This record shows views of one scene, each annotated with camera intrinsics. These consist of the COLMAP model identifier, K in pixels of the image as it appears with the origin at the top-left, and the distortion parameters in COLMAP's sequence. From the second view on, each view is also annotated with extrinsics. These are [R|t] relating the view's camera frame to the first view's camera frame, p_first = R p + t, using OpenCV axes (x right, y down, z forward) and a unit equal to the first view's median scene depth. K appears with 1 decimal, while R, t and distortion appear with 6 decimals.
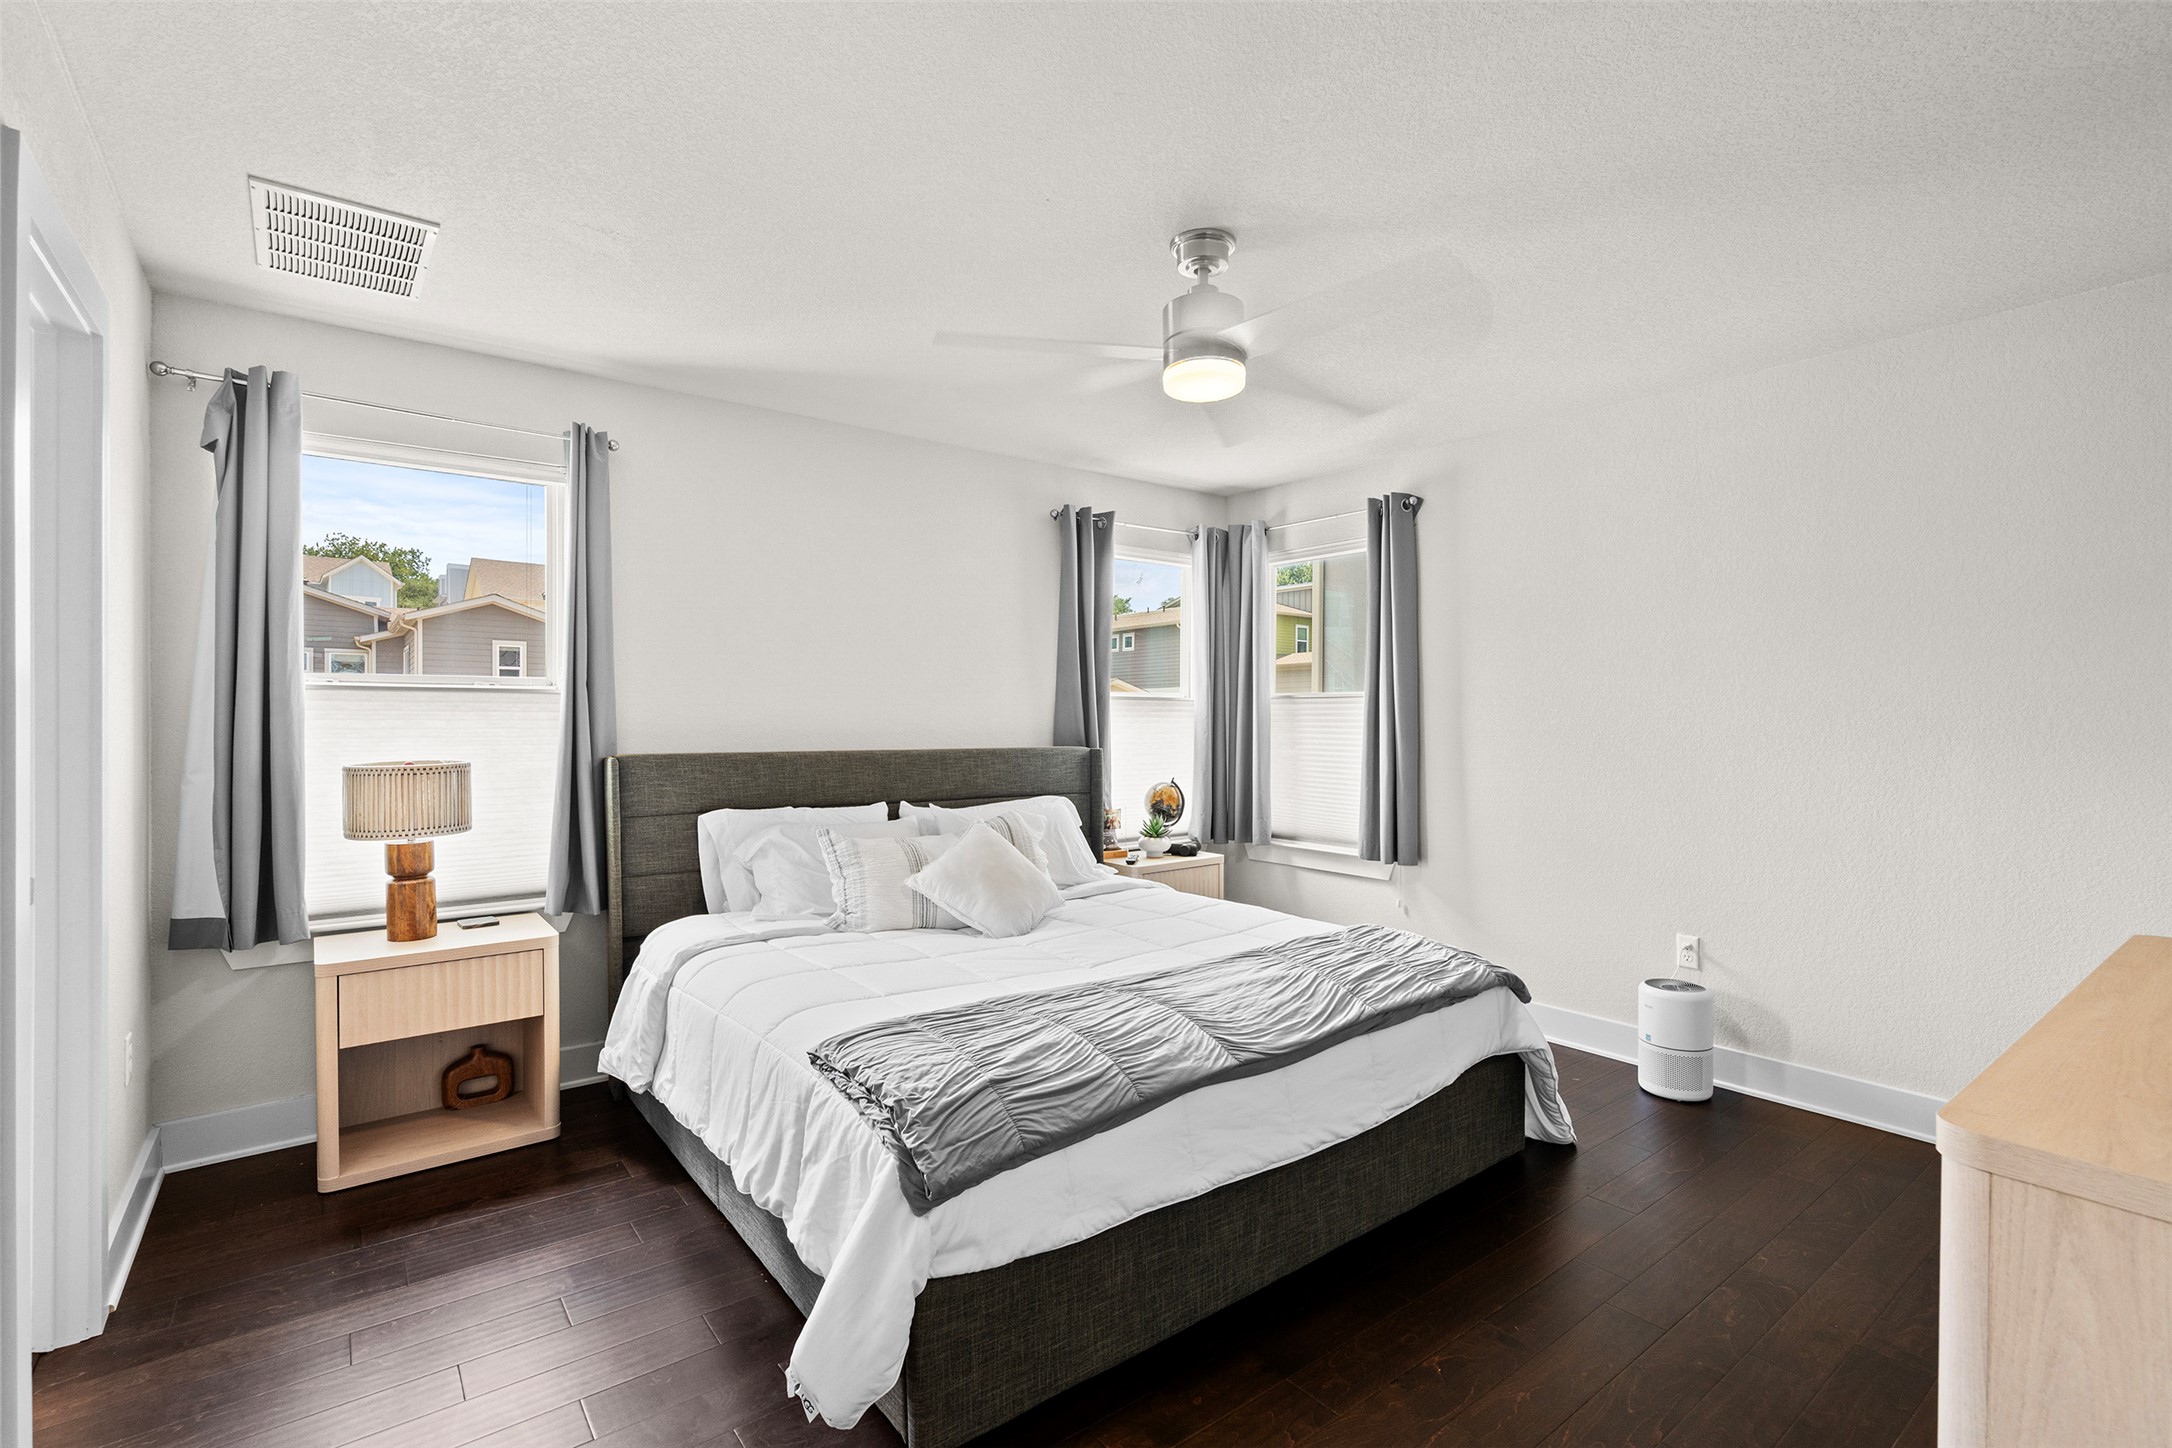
lens RADIAL K [[1015.8, 0, 1085.0], [0, 1015.8, 724.9], [0, 0, 1]] dist [-0.003050, 0.002932]
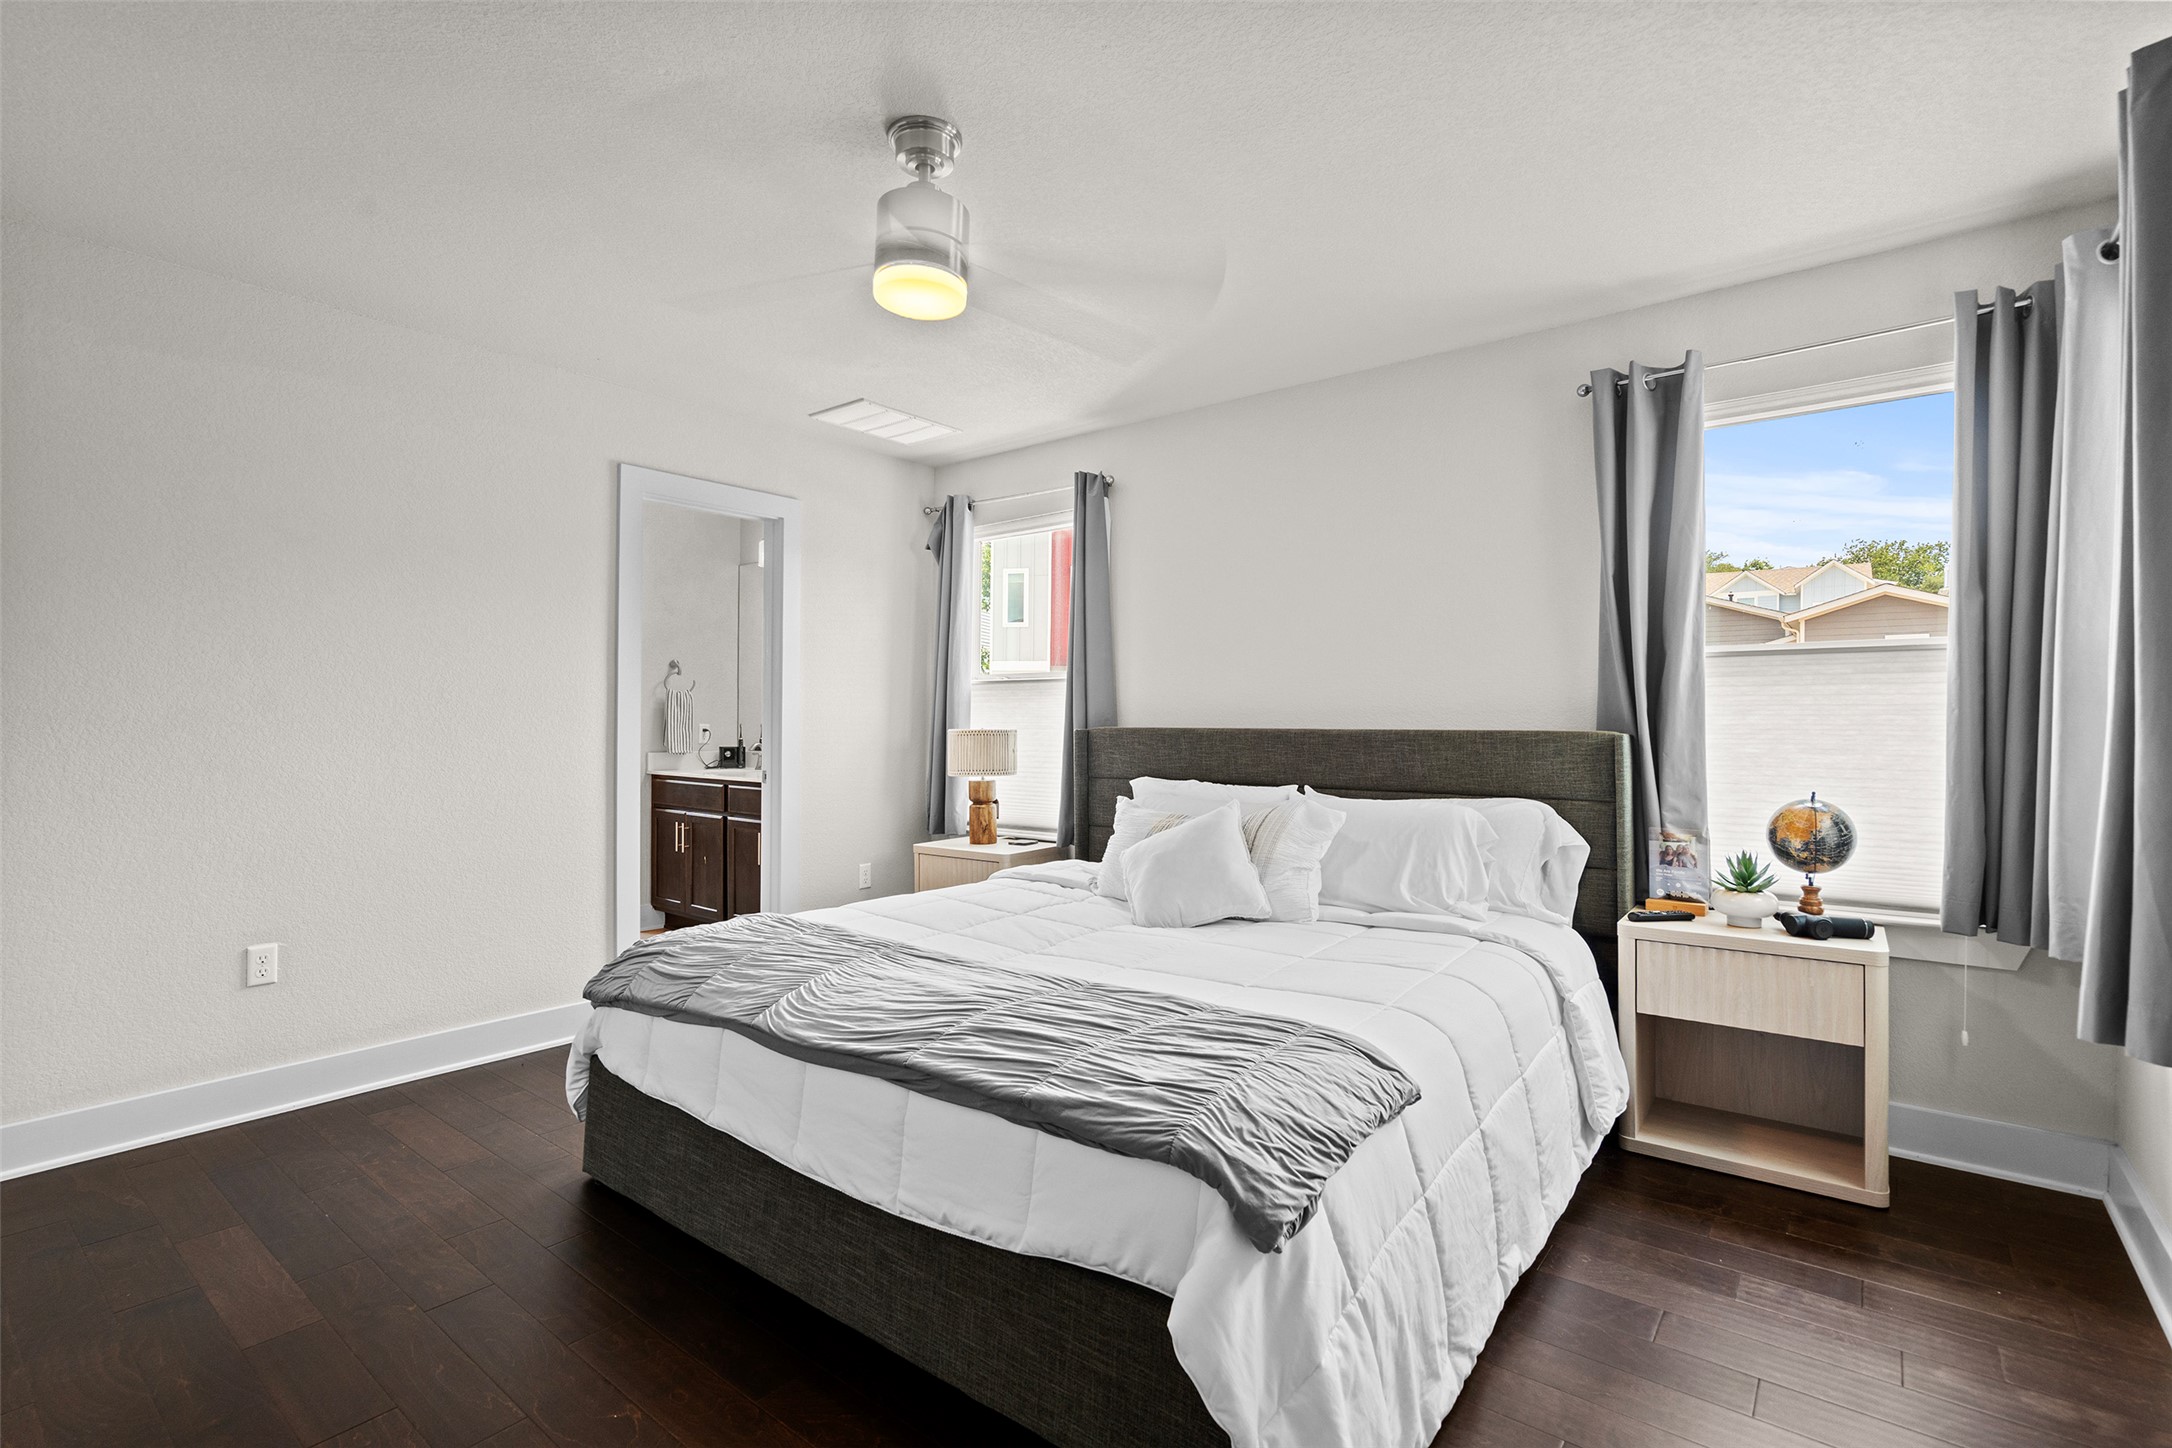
lens RADIAL K [[1015.8, 0, 1102.5], [0, 1015.8, 724.9], [0, 0, 1]] dist [-0.003050, 0.002932]
pose [[0.225559, -0.000943, -0.974229, 0.842128], [-0.009554, 0.999949, -0.003180, 0.033297], [0.974183, 0.010025, 0.225539, 0.792644]]
